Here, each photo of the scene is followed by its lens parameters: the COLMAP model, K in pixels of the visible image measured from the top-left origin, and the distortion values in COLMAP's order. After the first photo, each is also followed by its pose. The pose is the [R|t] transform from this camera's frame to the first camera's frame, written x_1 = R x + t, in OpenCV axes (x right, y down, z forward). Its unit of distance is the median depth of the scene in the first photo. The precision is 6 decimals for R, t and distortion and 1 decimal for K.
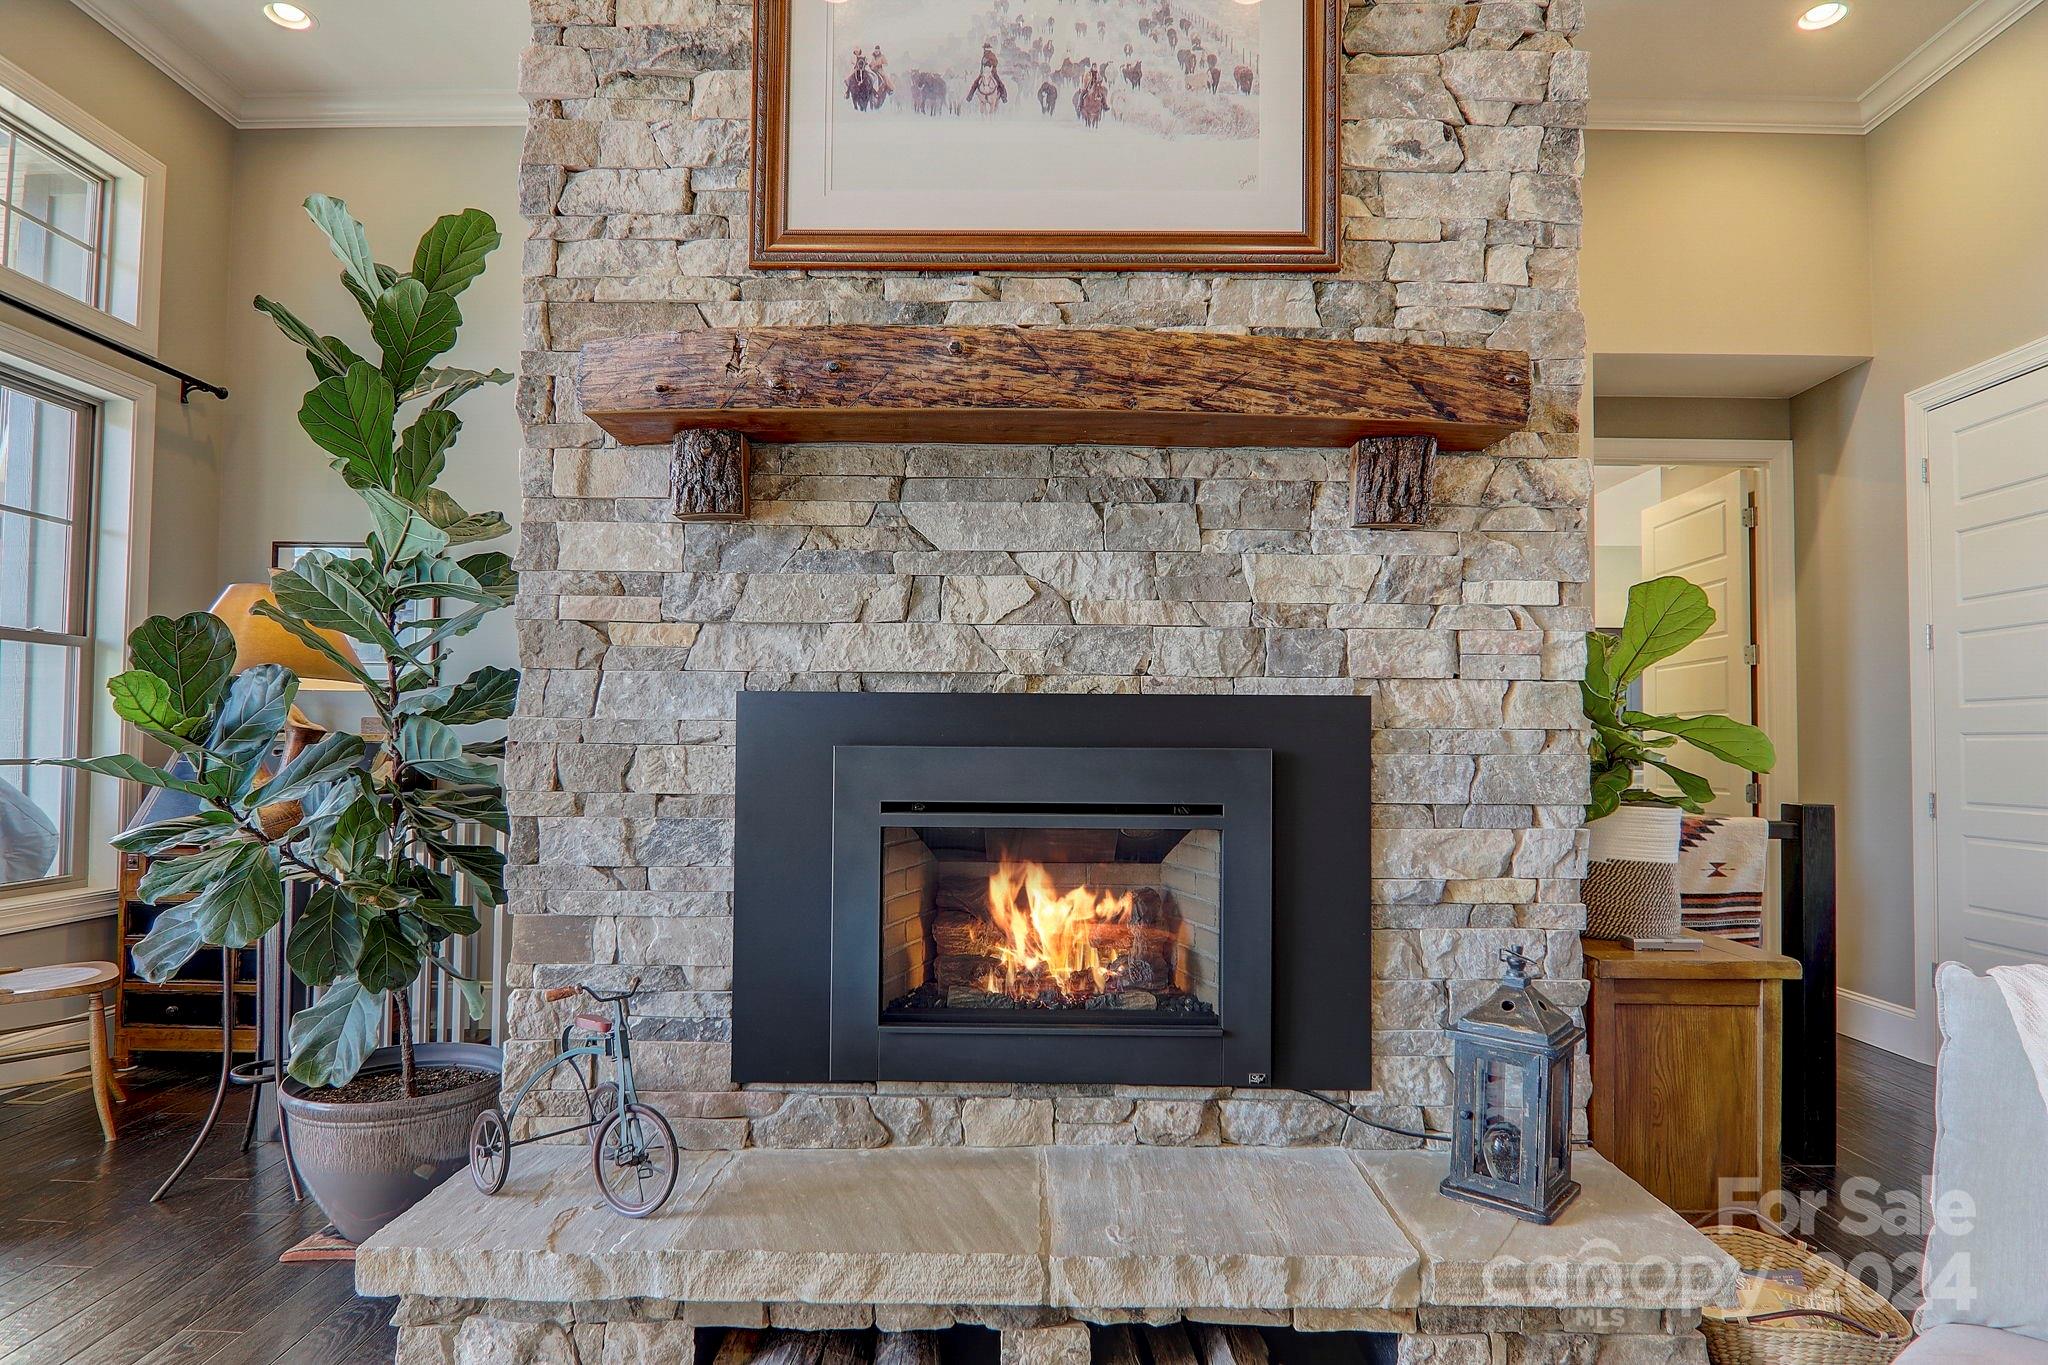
lens RADIAL K [[1133.7, 0, 1018.6], [0, 1133.7, 703.0], [0, 0, 1]] dist [0.001046, -0.013370]
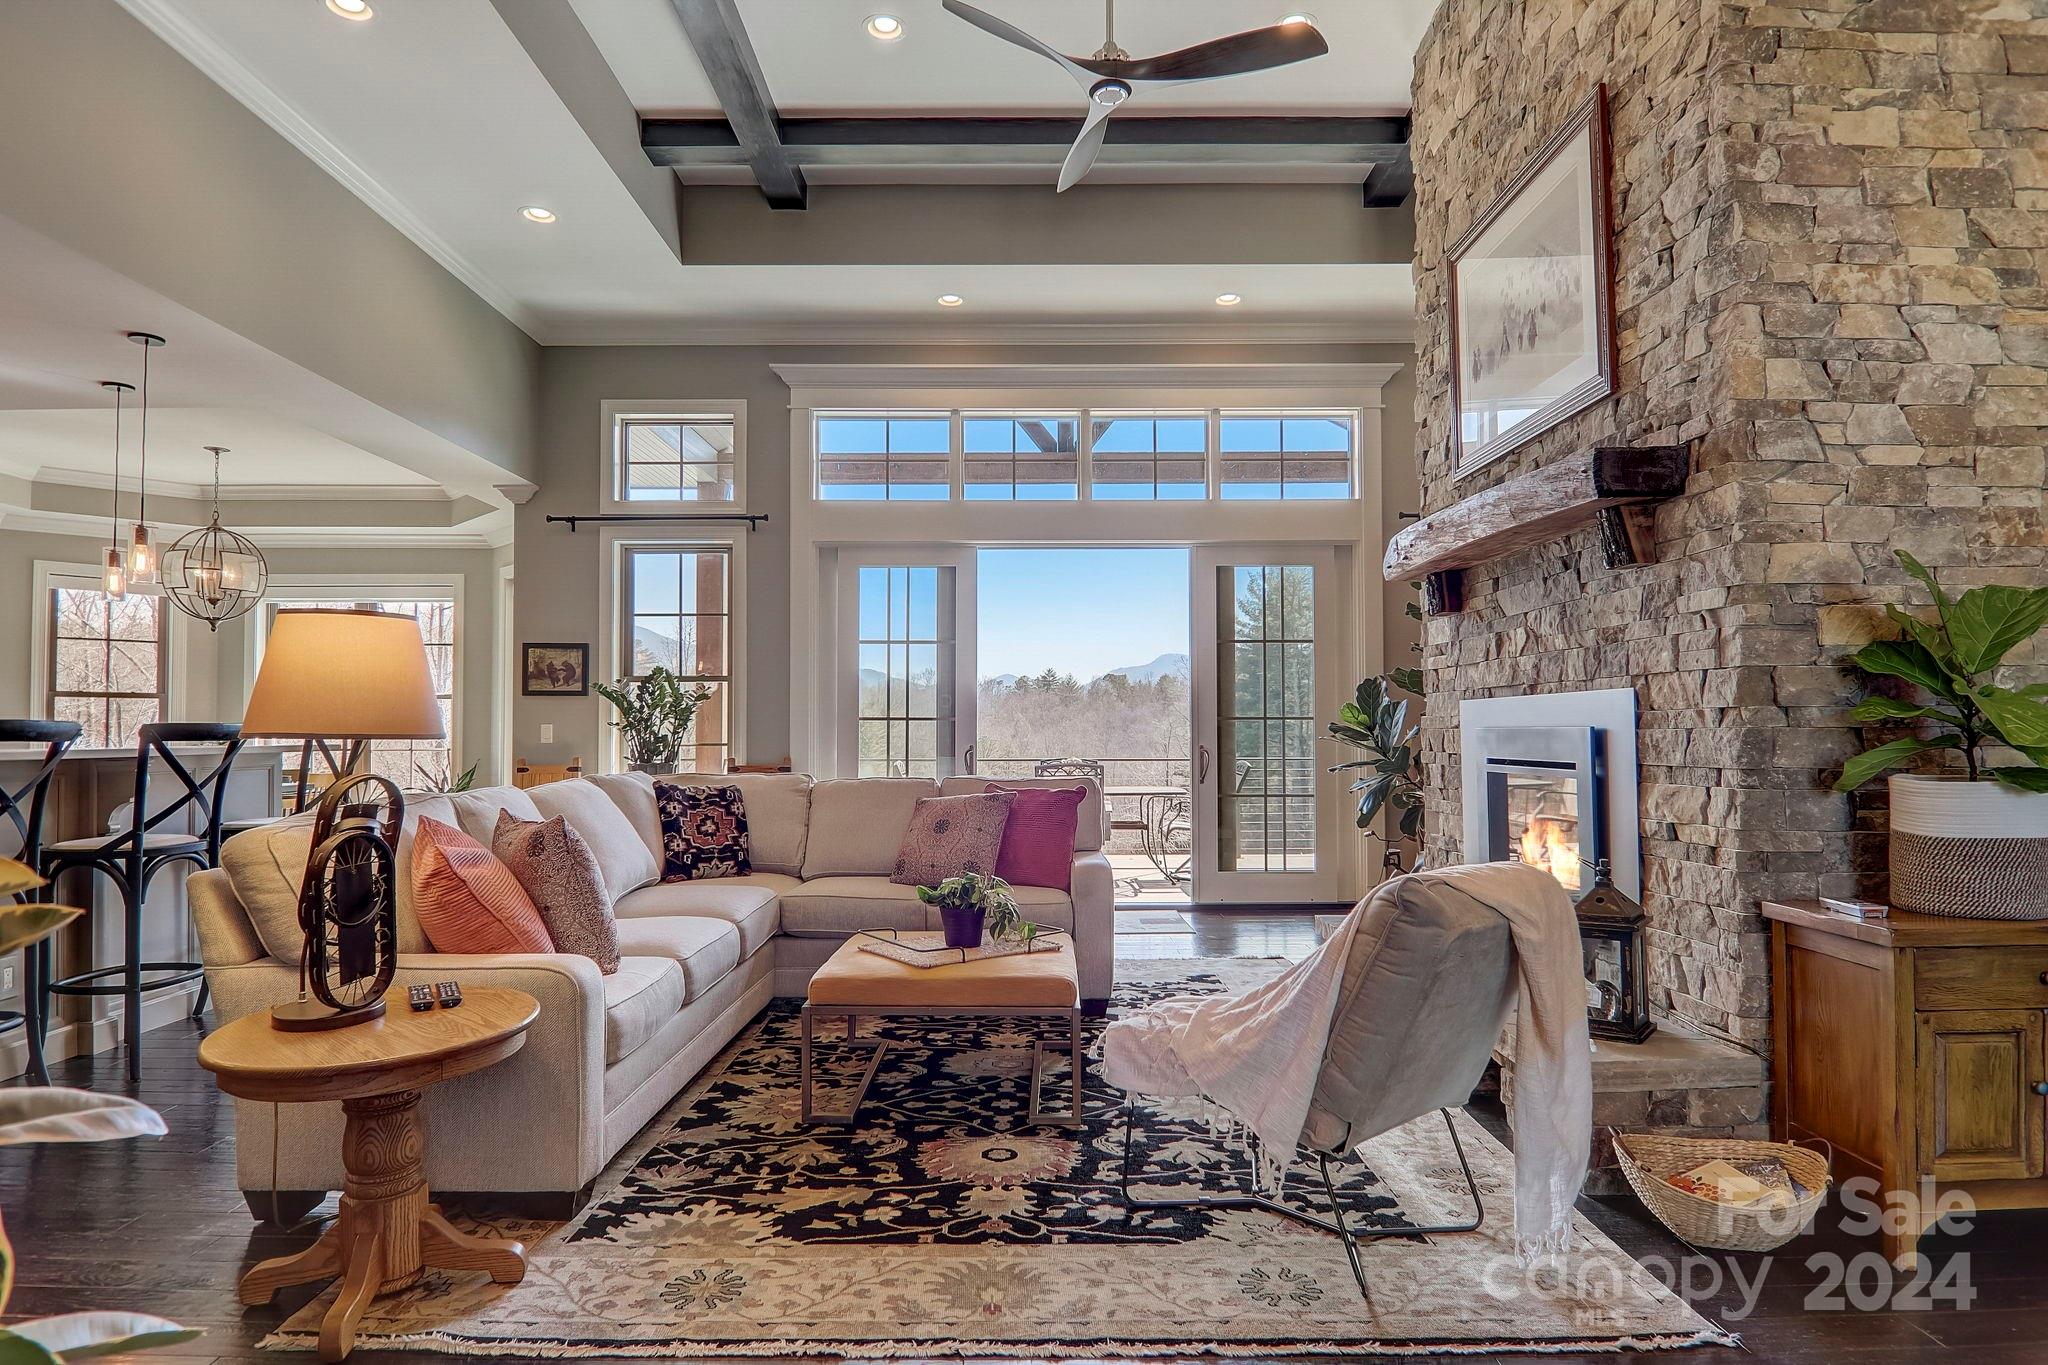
lens RADIAL K [[1133.7, 0, 1018.6], [0, 1133.7, 703.0], [0, 0, 1]] dist [0.001046, -0.013370]
pose [[0.010803, -0.035691, -0.999304, 1.682202], [0.037511, 0.998674, -0.035263, 0.033019], [0.999238, -0.037104, 0.012127, 0.216817]]
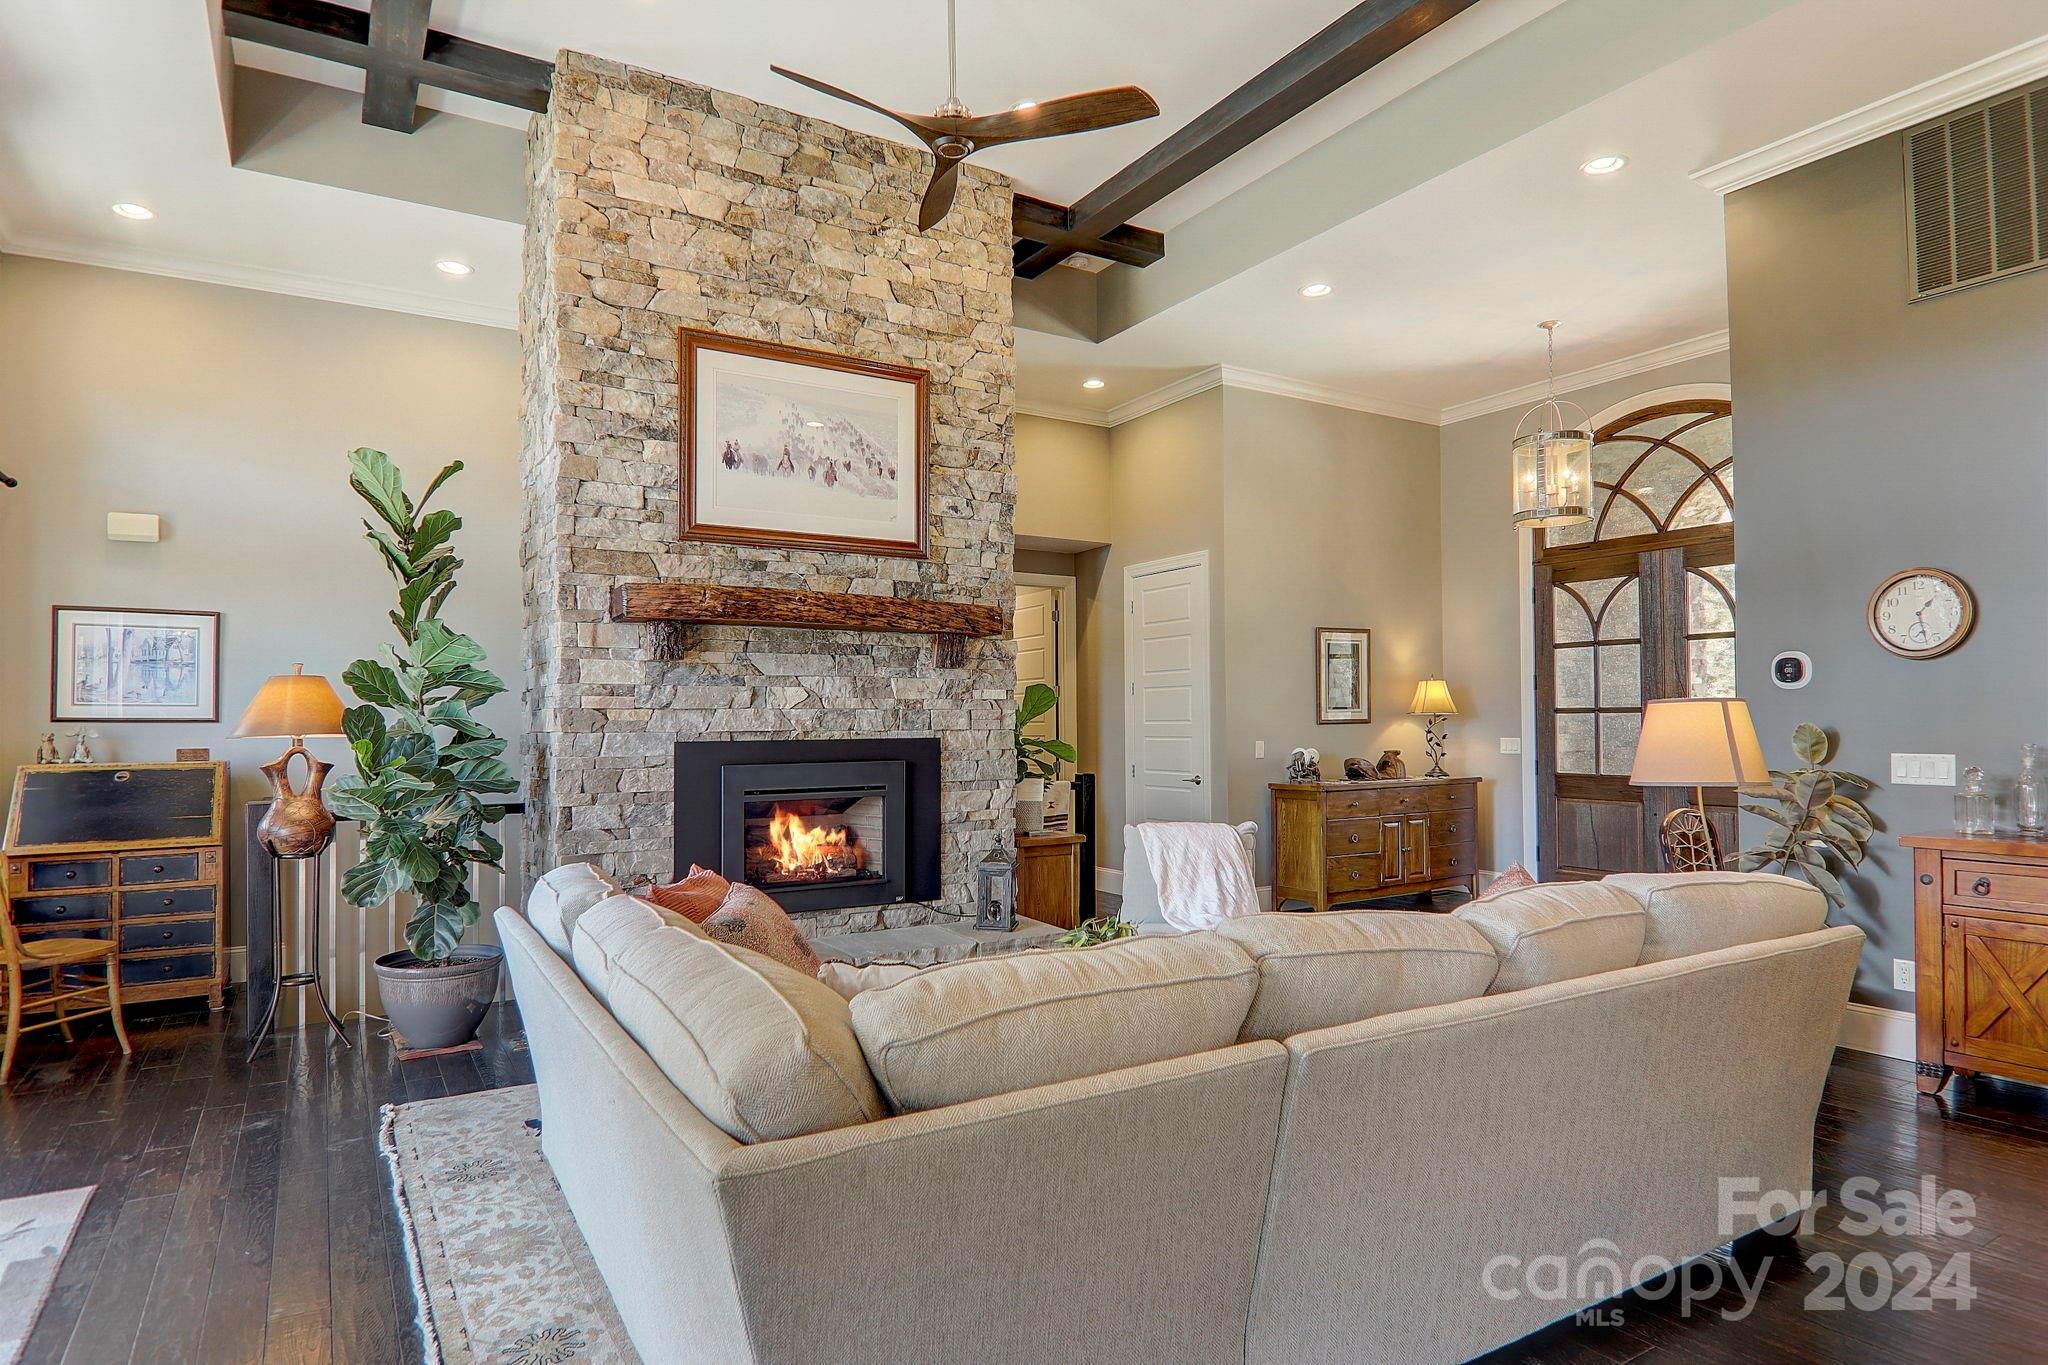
lens RADIAL K [[1133.7, 0, 1018.6], [0, 1133.7, 703.0], [0, 0, 1]] dist [0.001046, -0.013370]
pose [[0.845790, -0.006028, 0.533482, -0.827268], [-0.004042, 0.999835, 0.017706, -0.121953], [-0.533501, -0.017132, 0.845626, -1.118697]]
